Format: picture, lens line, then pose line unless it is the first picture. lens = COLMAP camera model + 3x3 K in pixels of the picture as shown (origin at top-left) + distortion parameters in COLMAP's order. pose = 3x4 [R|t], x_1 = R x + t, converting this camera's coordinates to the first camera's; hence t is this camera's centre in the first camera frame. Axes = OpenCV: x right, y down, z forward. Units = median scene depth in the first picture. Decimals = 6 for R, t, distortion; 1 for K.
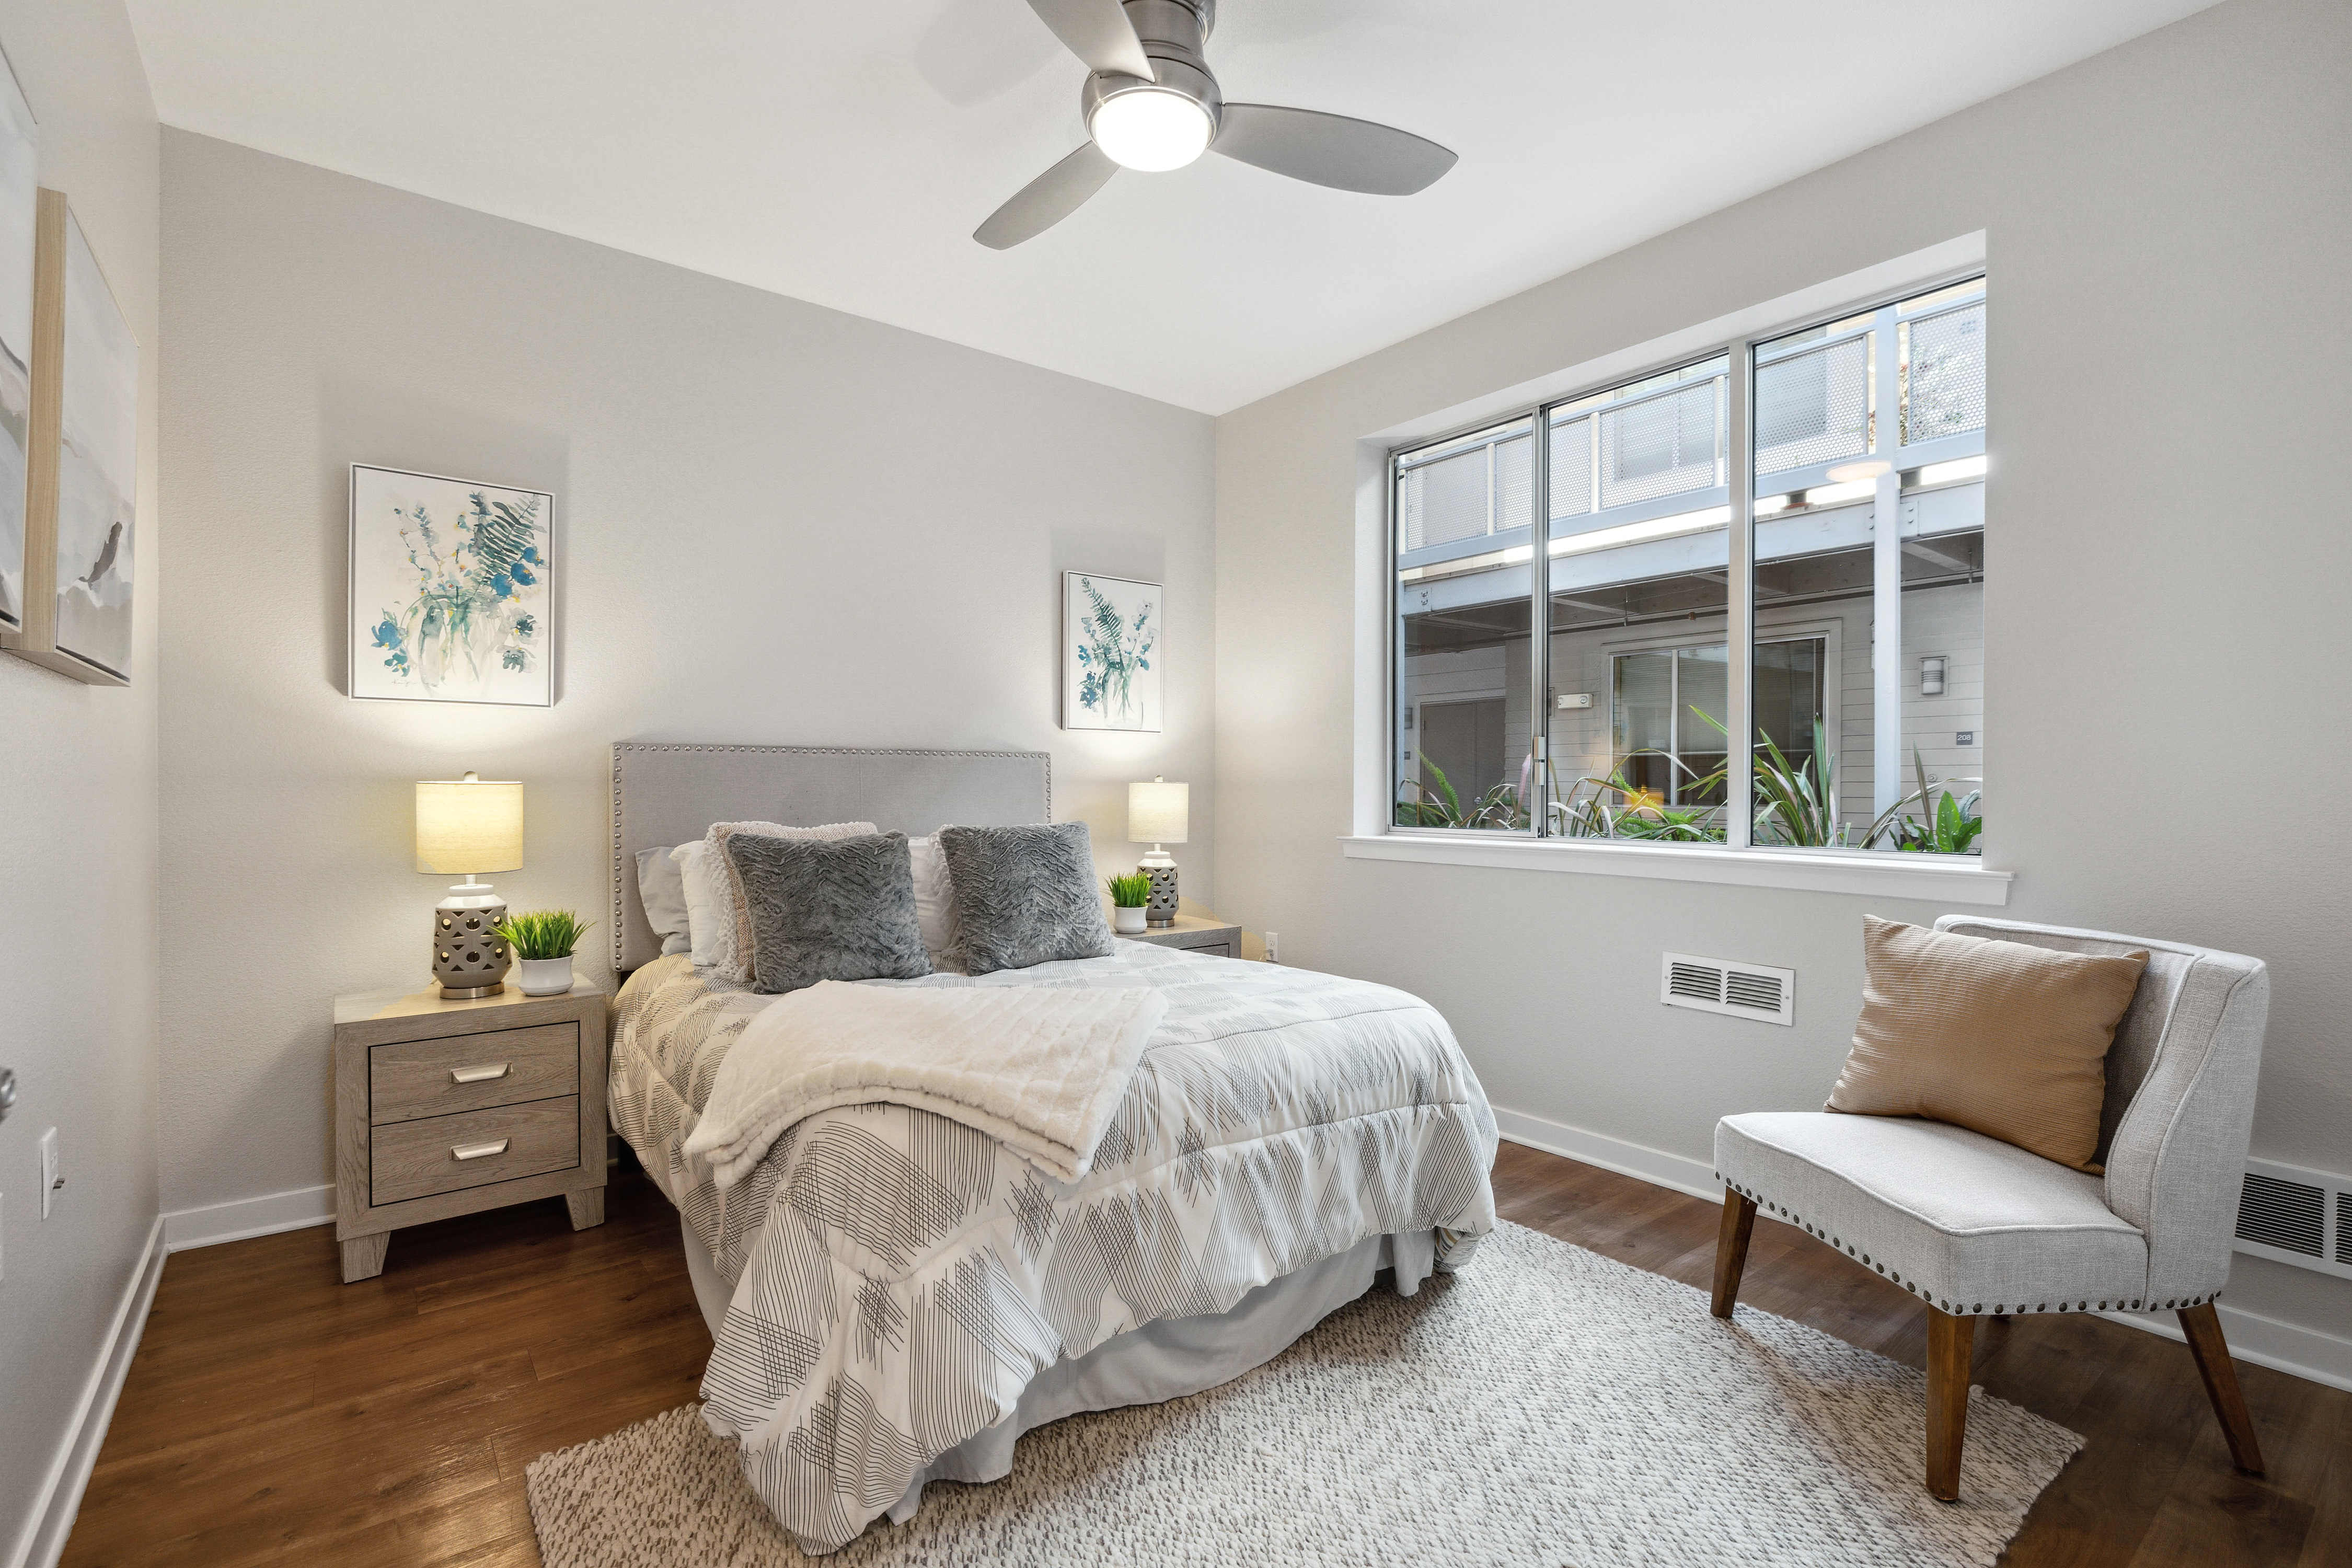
lens RADIAL K [[1085.3, 0, 1176.0], [0, 1085.3, 784.0], [0, 0, 1]] dist [0.001653, 0.000142]
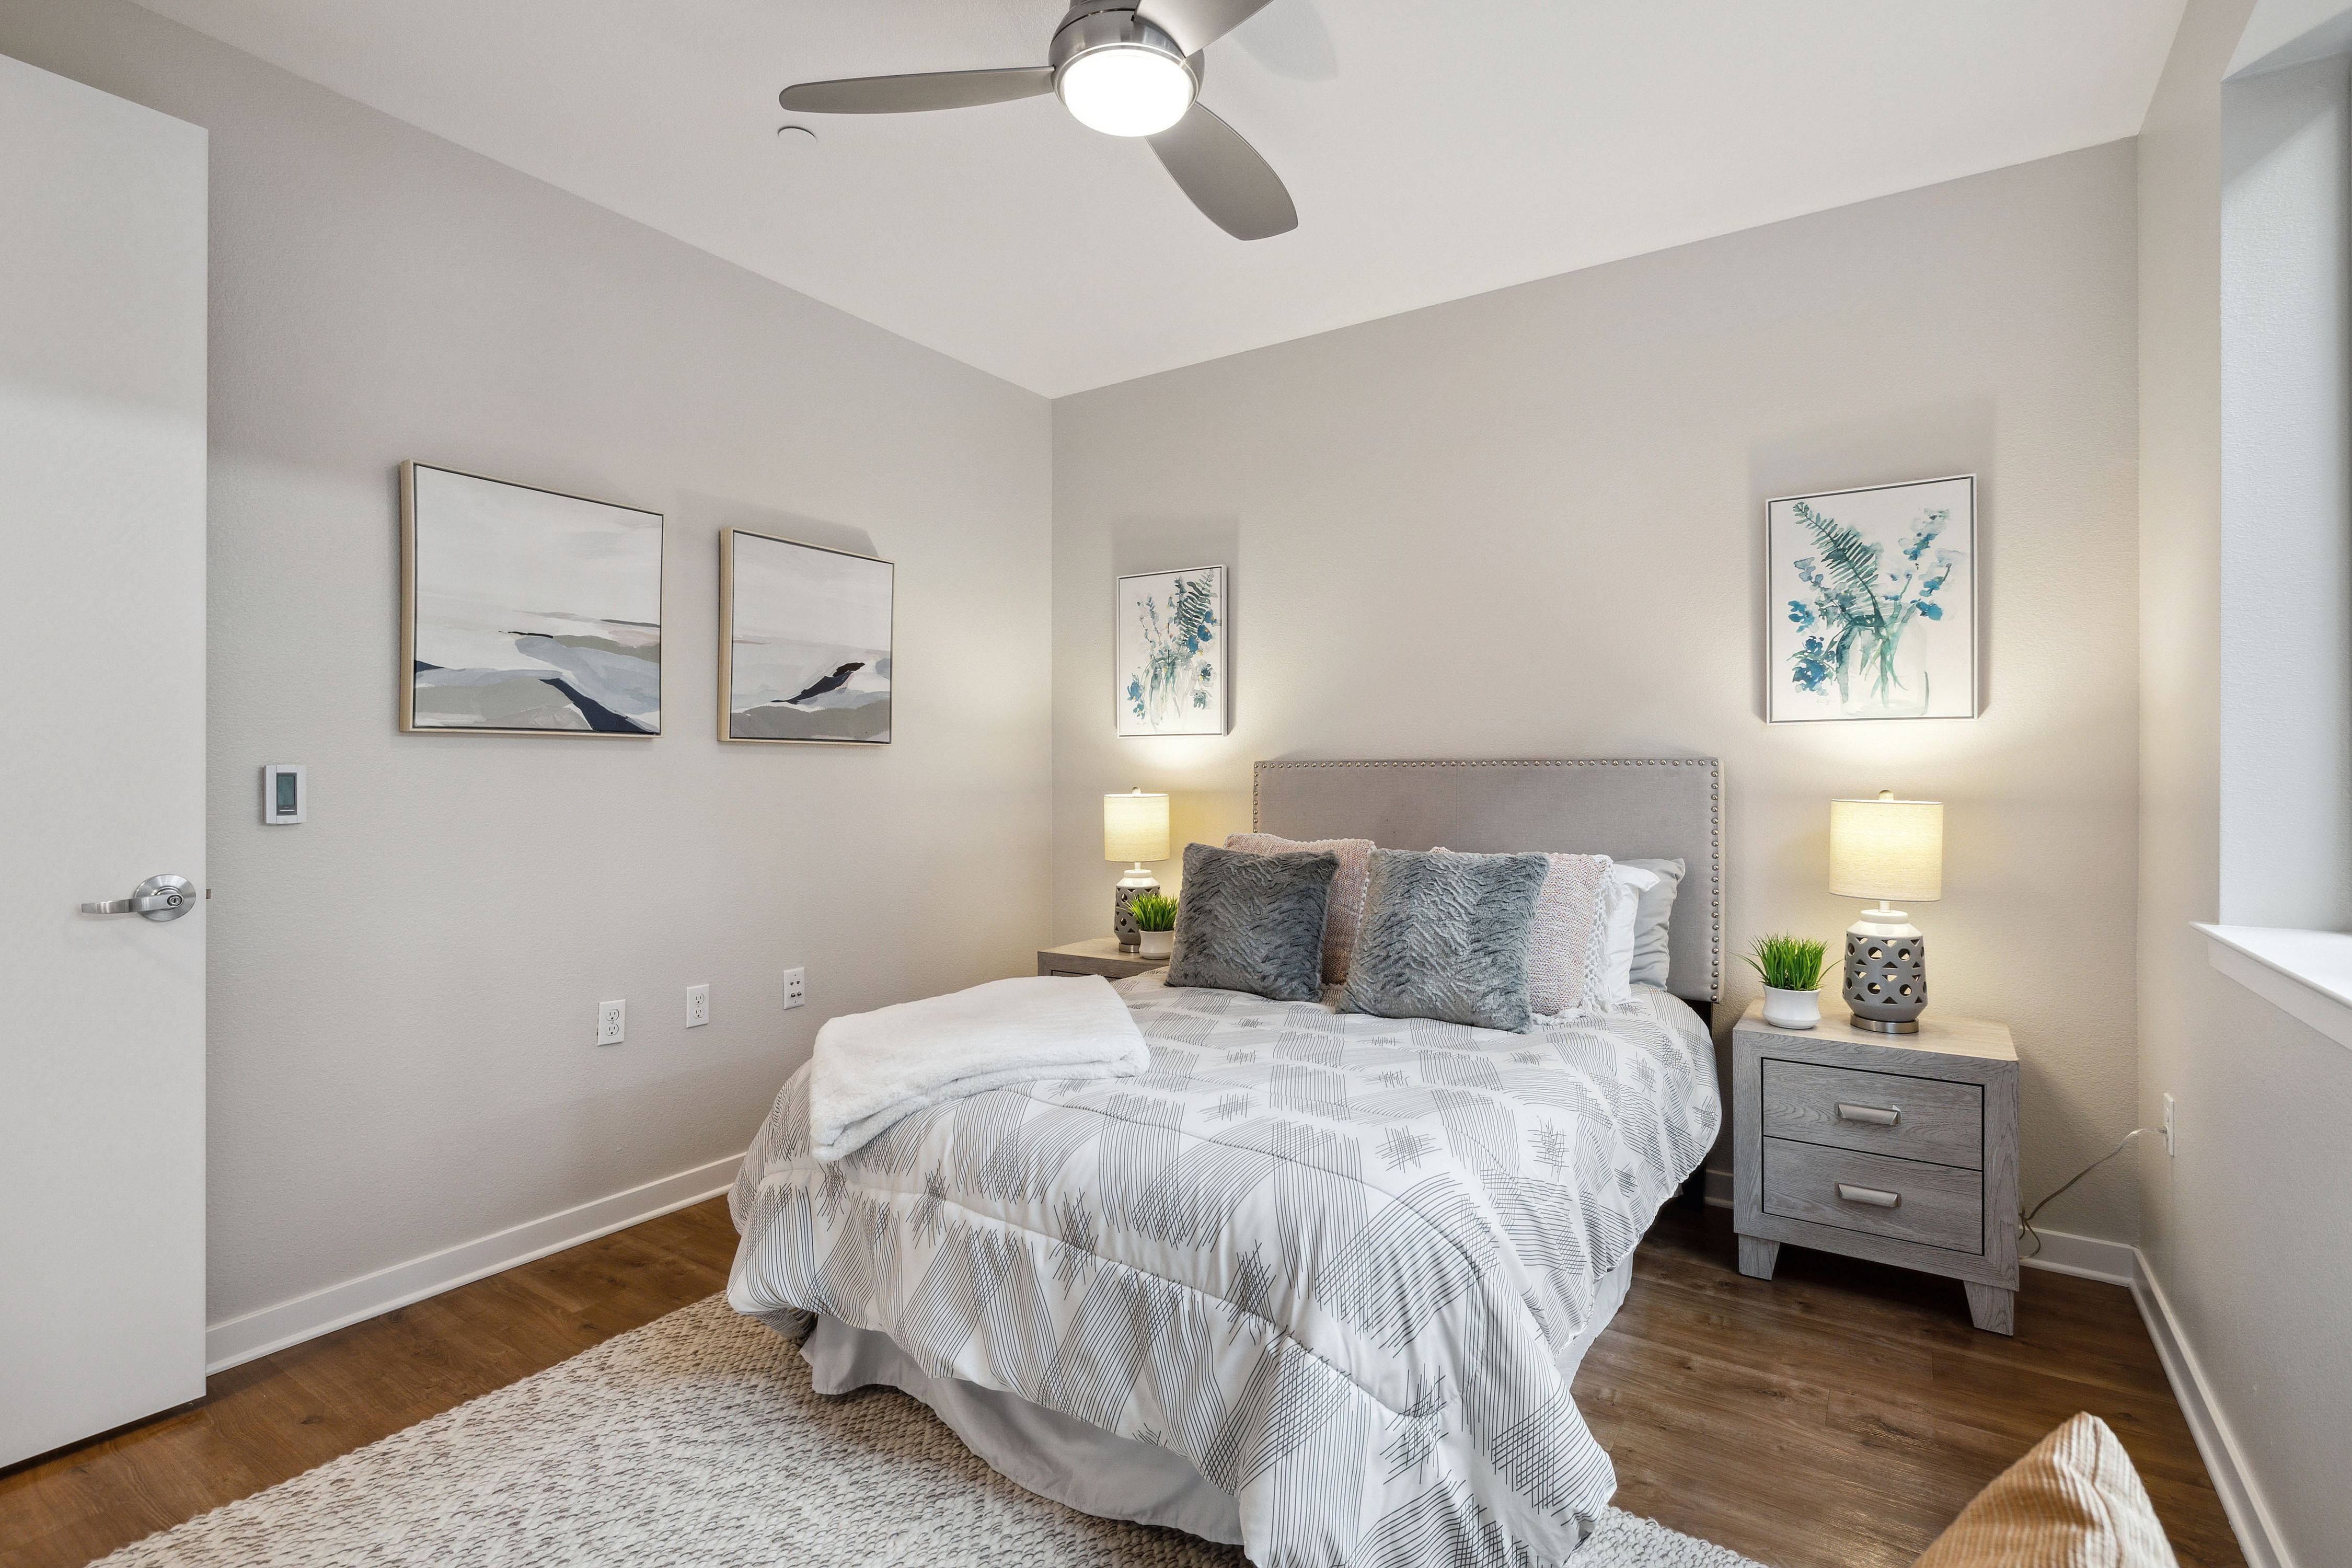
lens RADIAL K [[1088.7, 0, 1178.7], [0, 1088.7, 761.7], [0, 0, 1]] dist [-0.001475, -0.000136]
pose [[0.319648, -0.026935, -0.947153, 0.599431], [-0.009619, 0.999452, -0.031668, 0.000123], [0.947487, 0.019233, 0.319214, 0.558441]]
